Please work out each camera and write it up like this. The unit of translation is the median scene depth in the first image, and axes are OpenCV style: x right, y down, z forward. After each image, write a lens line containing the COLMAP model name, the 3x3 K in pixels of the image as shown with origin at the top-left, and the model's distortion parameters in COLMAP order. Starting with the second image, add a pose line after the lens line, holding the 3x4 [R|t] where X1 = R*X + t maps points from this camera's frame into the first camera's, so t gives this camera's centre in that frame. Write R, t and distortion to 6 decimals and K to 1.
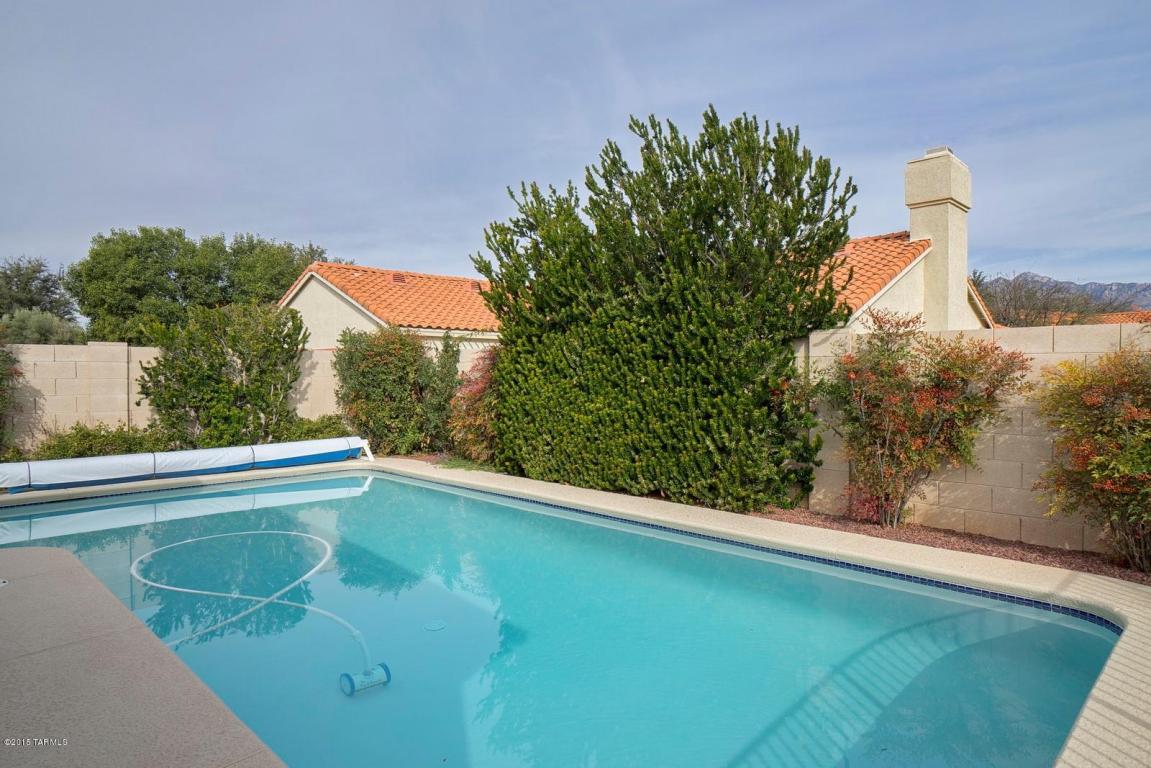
lens RADIAL K [[674.3, 0, 575.5], [0, 674.3, 384.0], [0, 0, 1]] dist [0.002153, 0.002100]
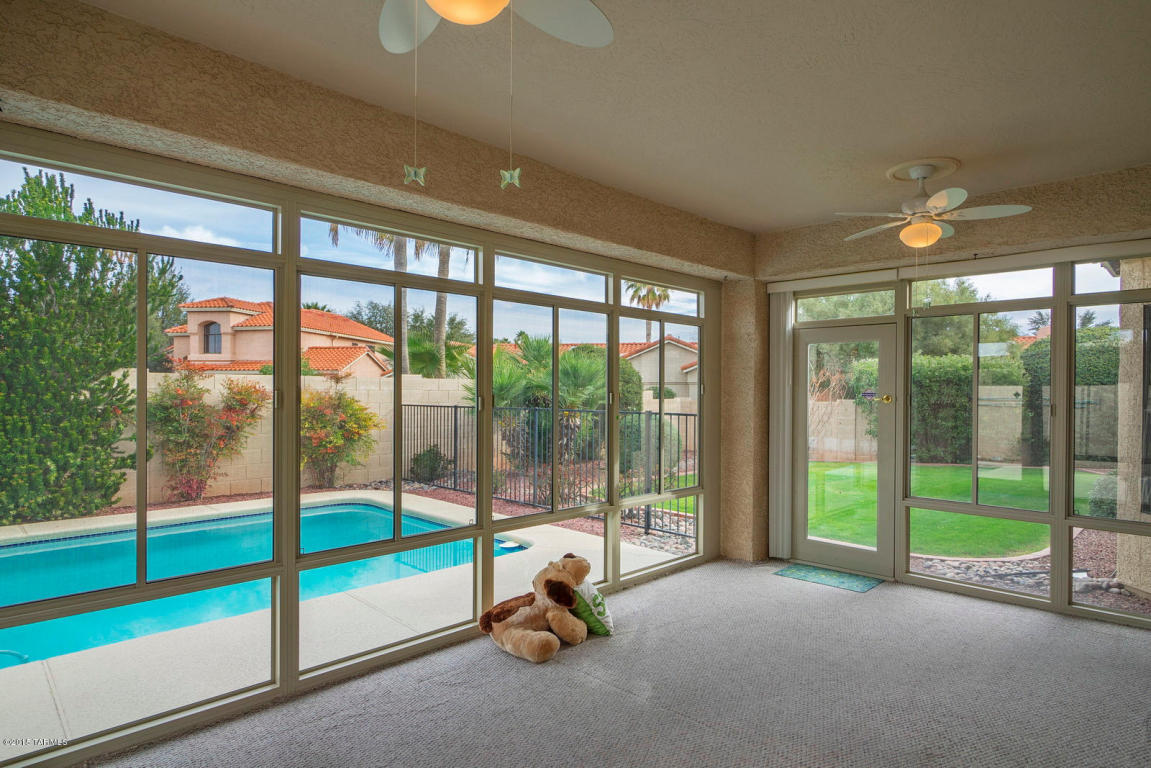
lens RADIAL K [[648.6, 0, 575.5], [0, 648.6, 384.0], [0, 0, 1]] dist [0.003336, 0.001034]
pose [[0.010848, 0.016585, 0.999804, -0.843986], [0.015127, 0.999745, -0.016748, -0.013638], [-0.999827, 0.015306, 0.010594, 0.092201]]
